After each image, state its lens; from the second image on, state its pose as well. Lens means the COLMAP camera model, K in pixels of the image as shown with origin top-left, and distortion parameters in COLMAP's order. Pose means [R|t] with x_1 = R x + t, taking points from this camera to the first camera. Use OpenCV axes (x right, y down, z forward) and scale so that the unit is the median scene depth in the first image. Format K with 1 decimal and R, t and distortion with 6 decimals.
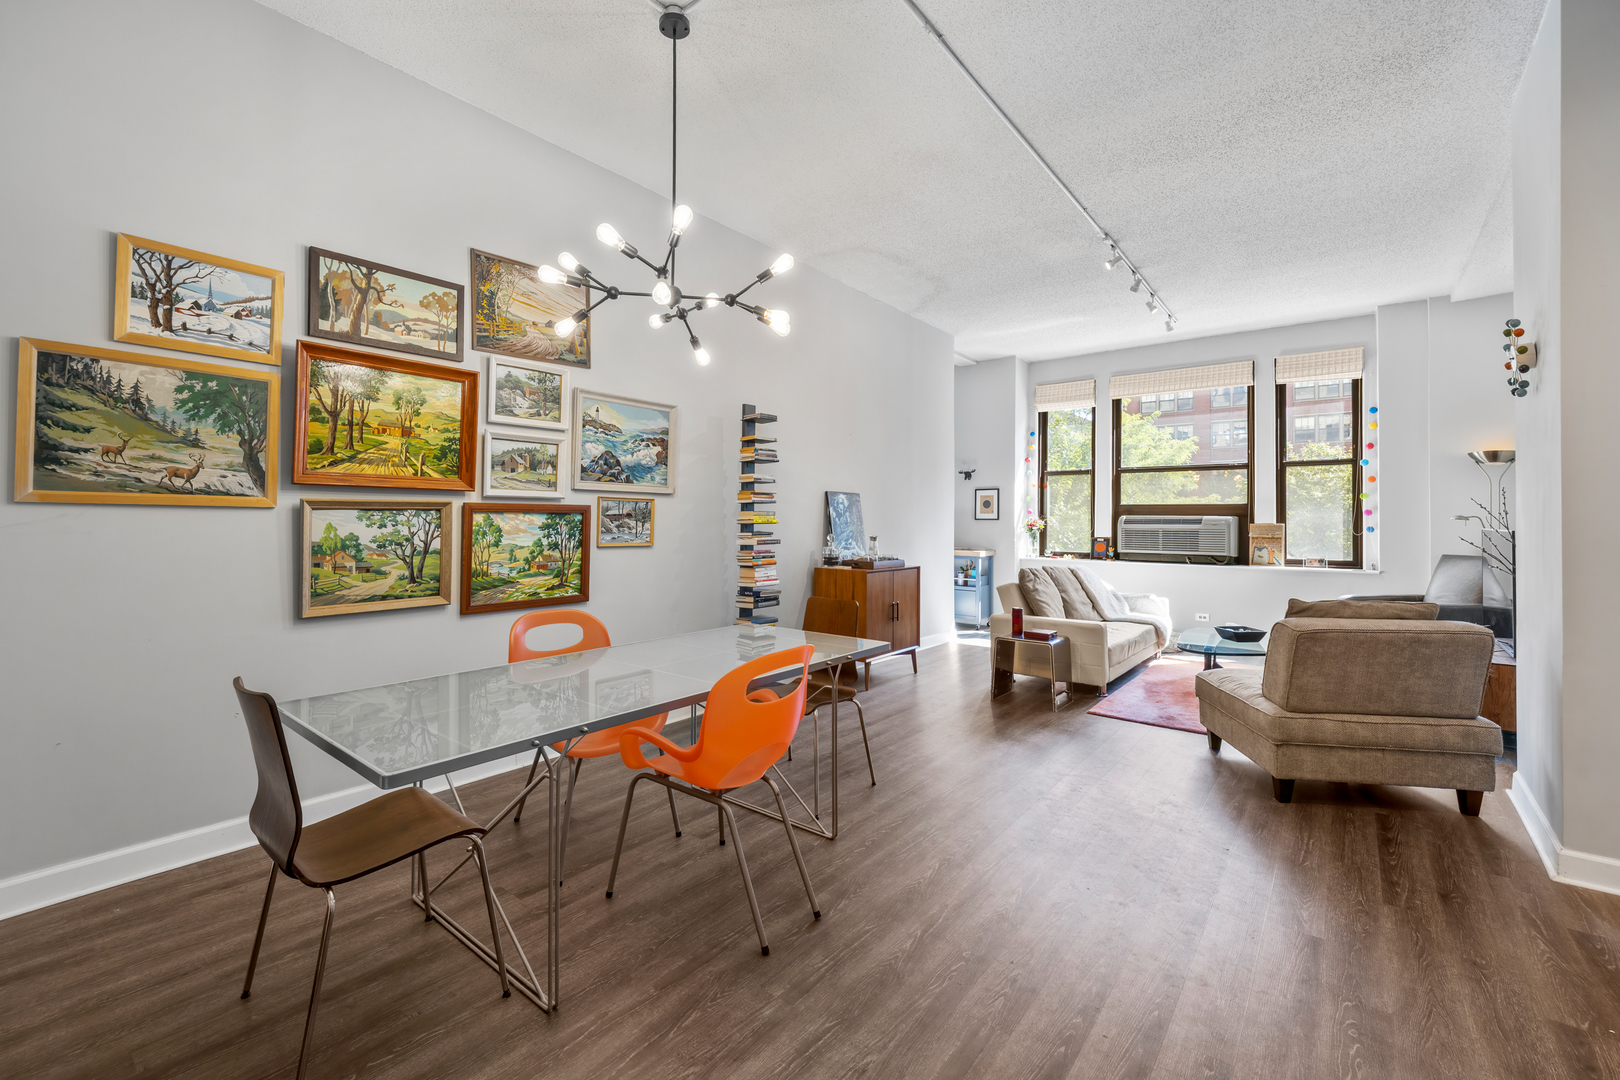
lens RADIAL K [[670.1, 0, 821.8], [0, 670.1, 515.2], [0, 0, 1]] dist [-0.009073, -0.000265]
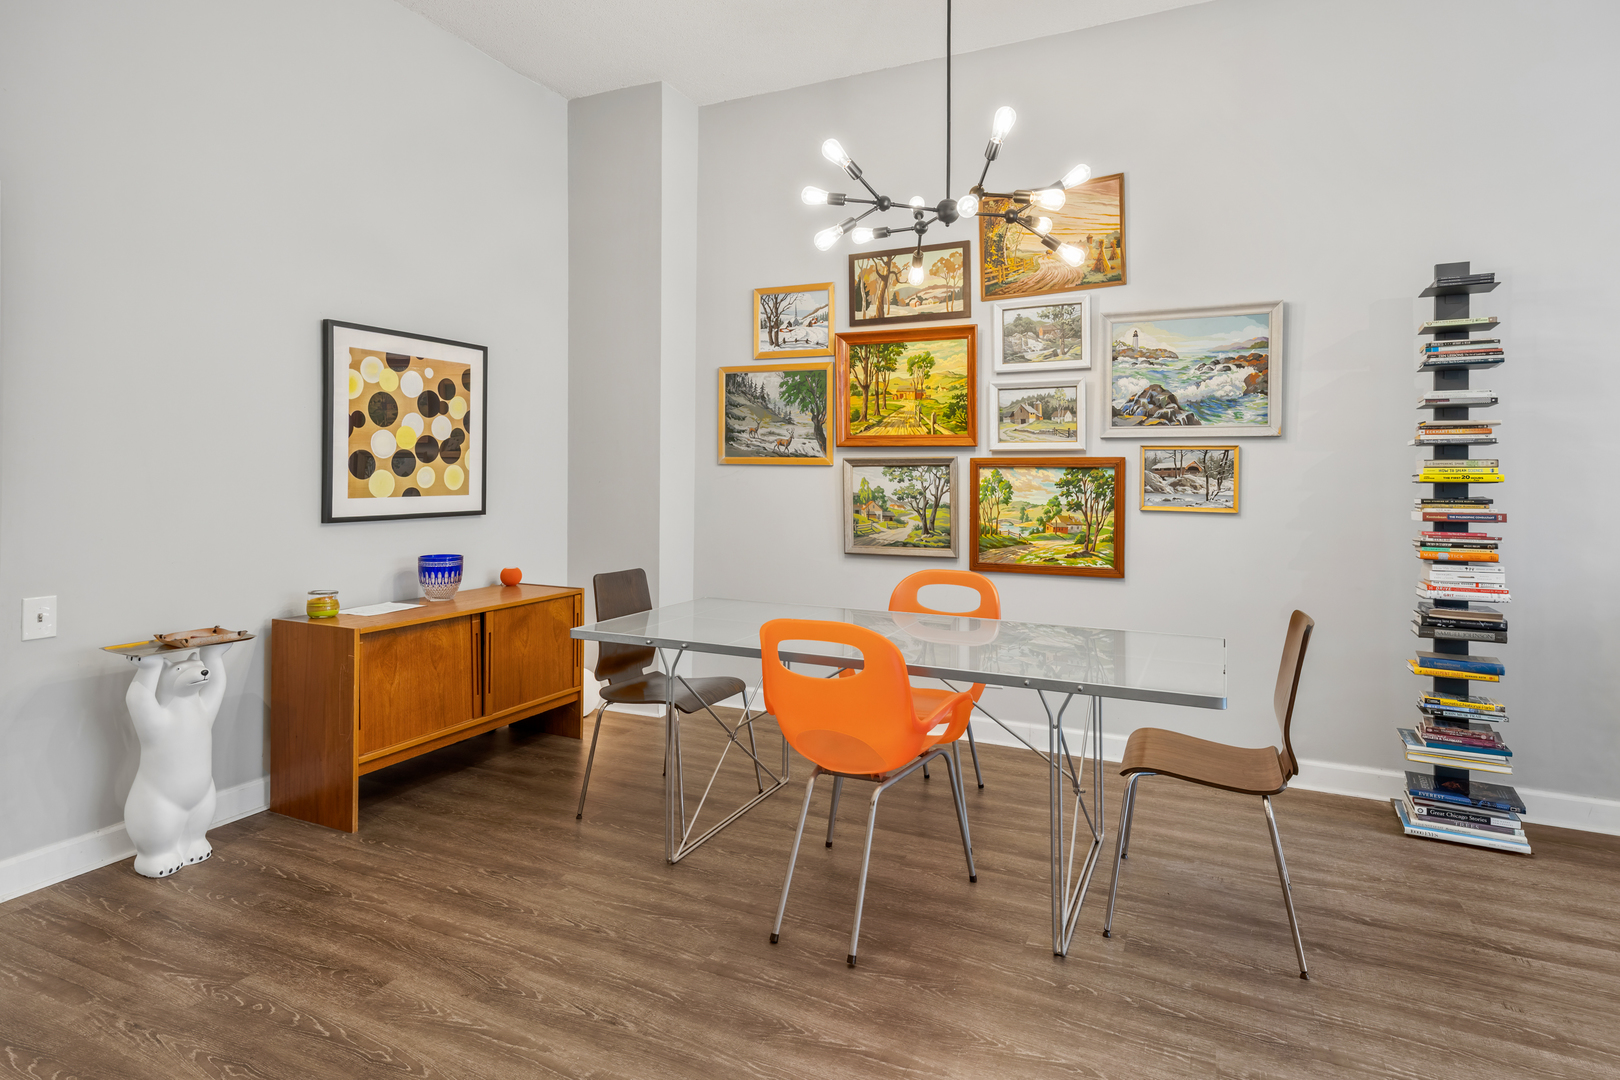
lens RADIAL K [[870.8, 0, 807.7], [0, 870.8, 472.1], [0, 0, 1]] dist [0.032047, -0.002397]
pose [[0.223791, -0.011248, -0.974572, 0.671585], [0.000877, 0.999935, -0.011339, 0.016790], [0.974637, 0.001683, 0.223786, 0.470846]]
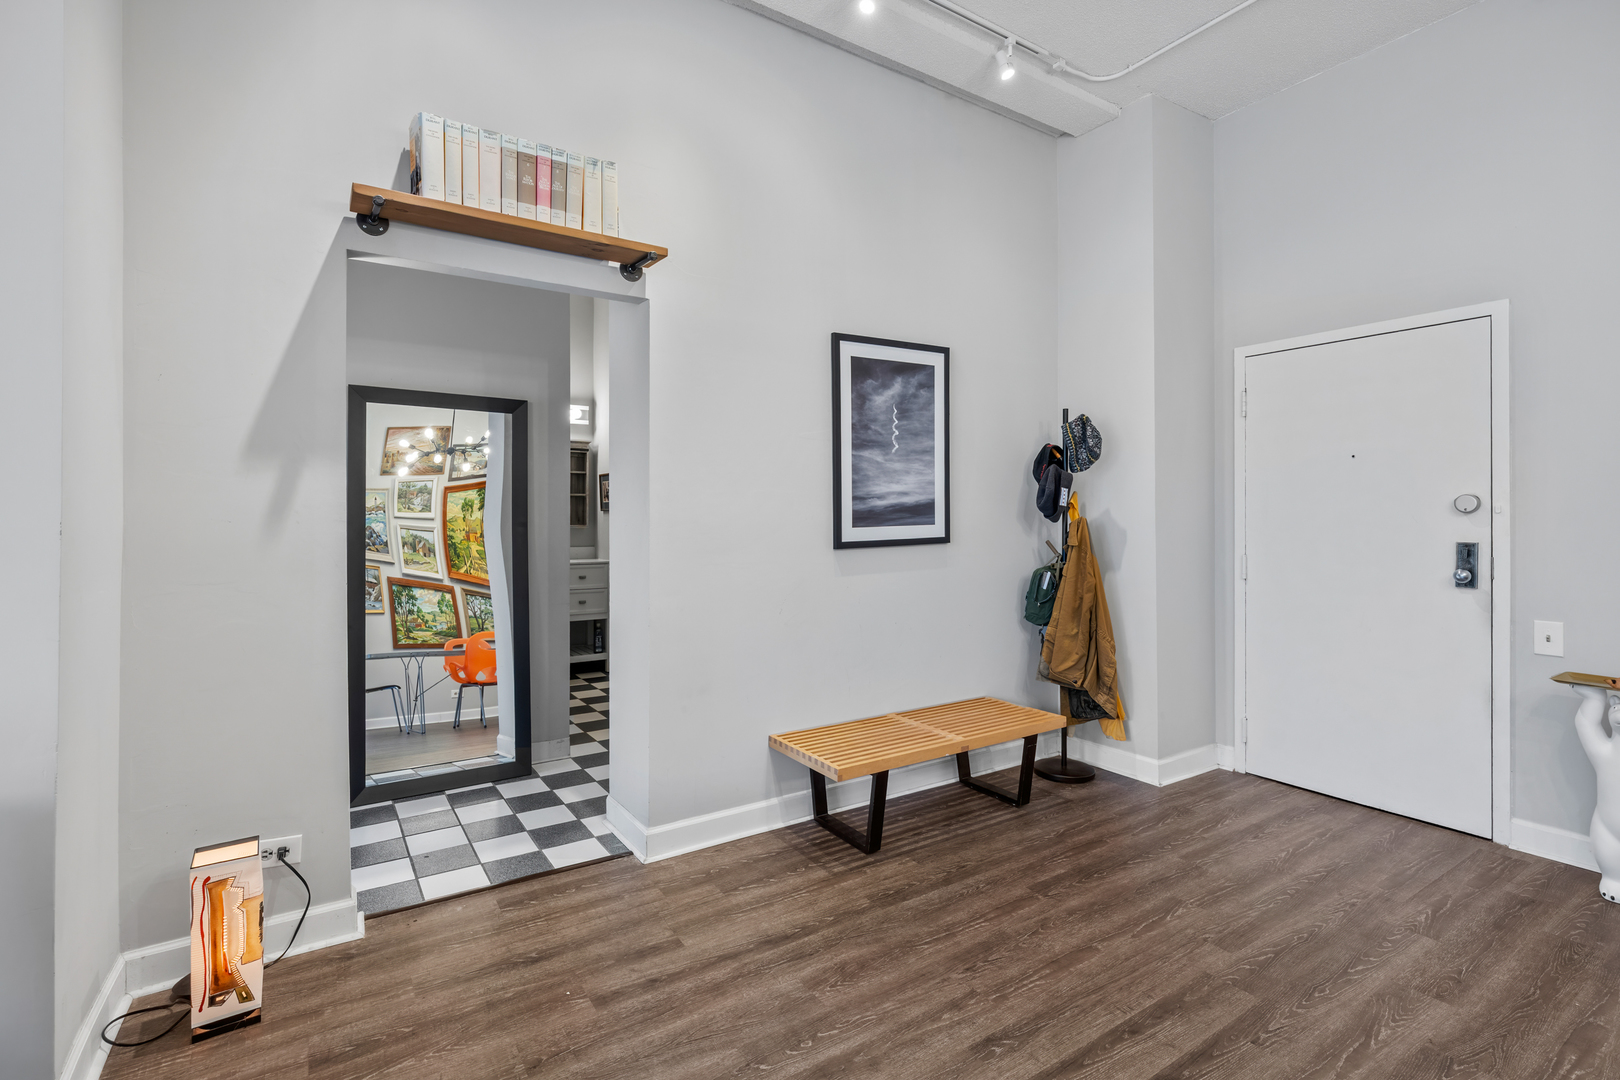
lens RADIAL K [[757.6, 0, 809.7], [0, 757.6, 516.6], [0, 0, 1]] dist [0.000628, 0.000178]
pose [[-0.948555, -0.008783, 0.316491, 0.222163], [-0.012213, 0.999886, -0.008857, 0.020790], [-0.316377, -0.012267, -0.948554, 1.064818]]
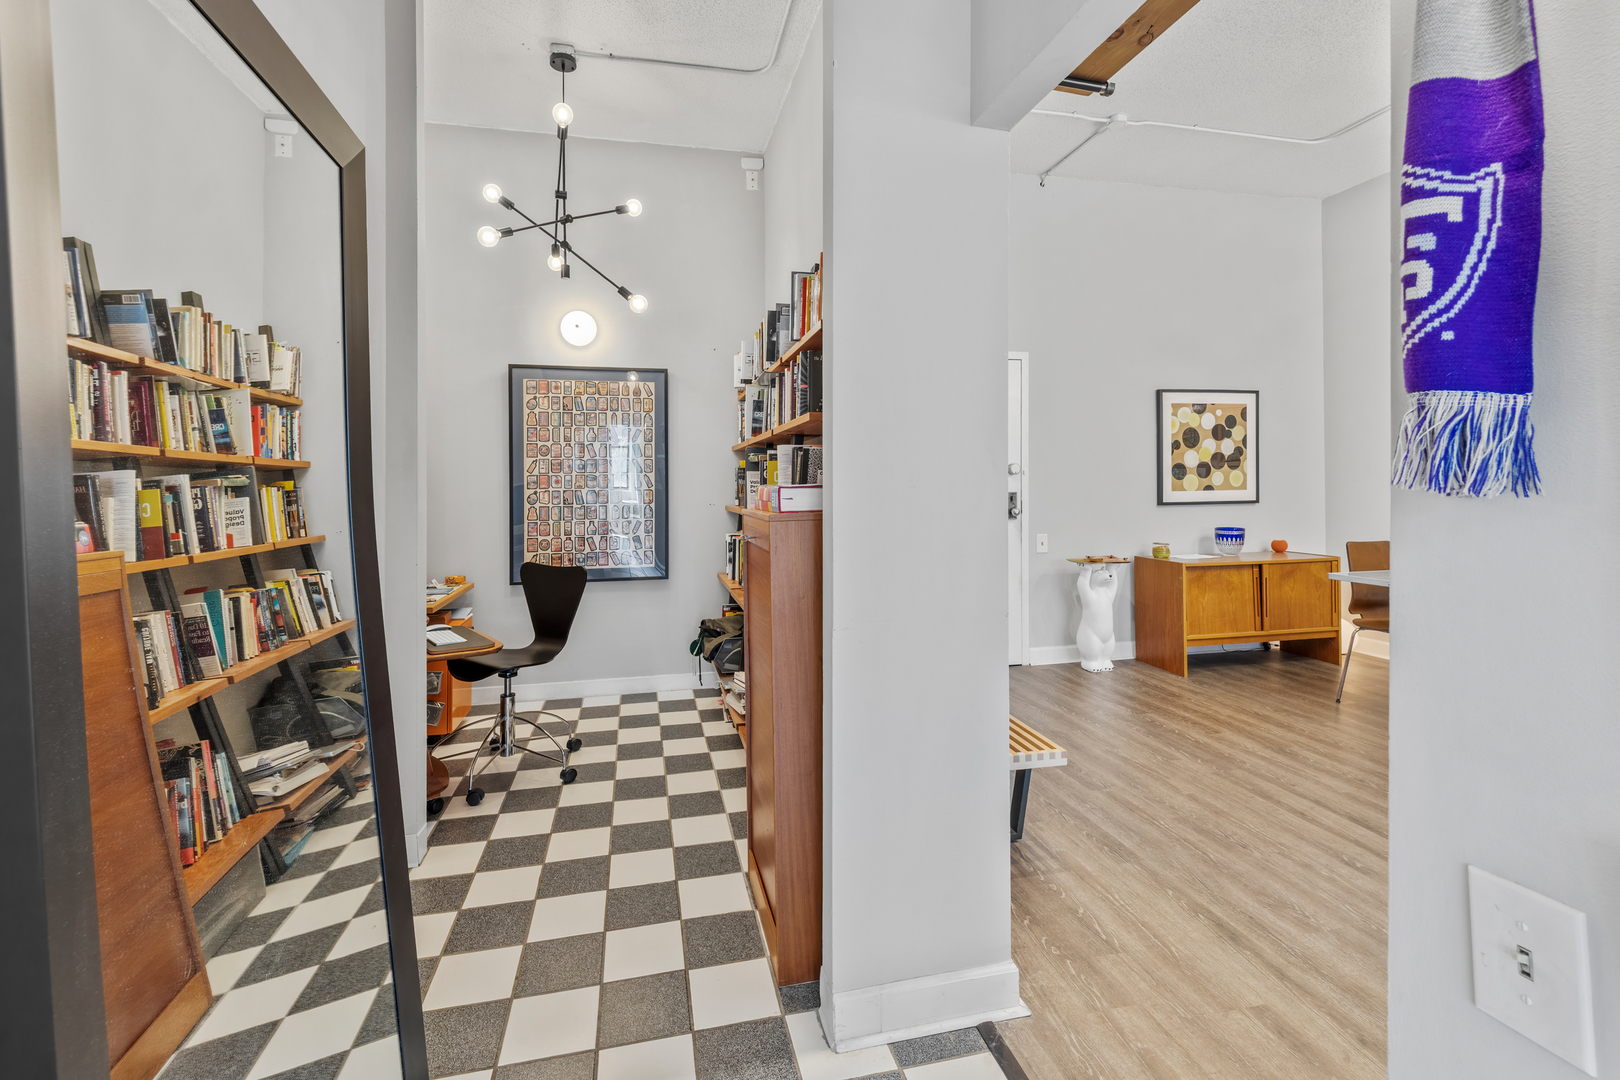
lens RADIAL K [[715.5, 0, 792.5], [0, 715.5, 484.3], [0, 0, 1]] dist [0.001034, -0.000477]
pose [[-0.631867, -0.004052, -0.775067, 1.185086], [0.007089, 0.999914, -0.011007, 0.033284], [0.775045, -0.012449, -0.631784, 0.496699]]
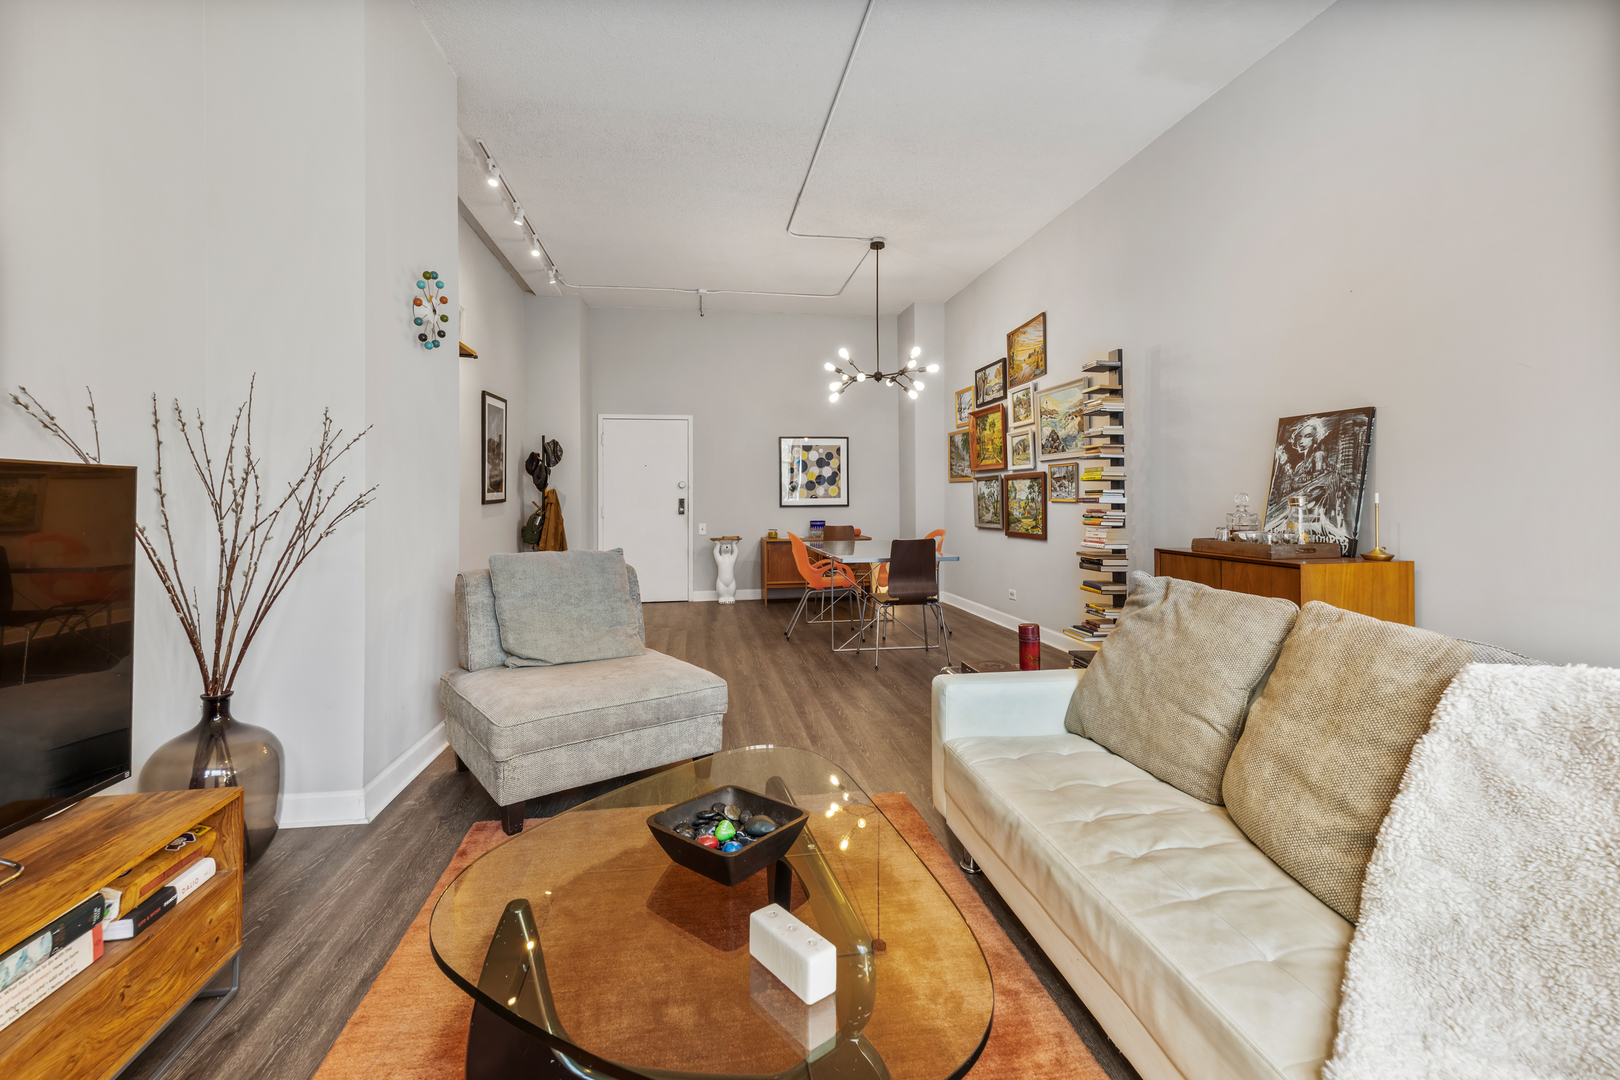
lens RADIAL K [[715.5, 0, 791.9], [0, 715.5, 506.8], [0, 0, 1]] dist [0.001034, -0.000477]
pose [[-0.693069, 0.002947, -0.720866, 1.289770], [0.004881, 0.999988, -0.000605, 0.067263], [0.720855, -0.003937, -0.693075, 1.935166]]
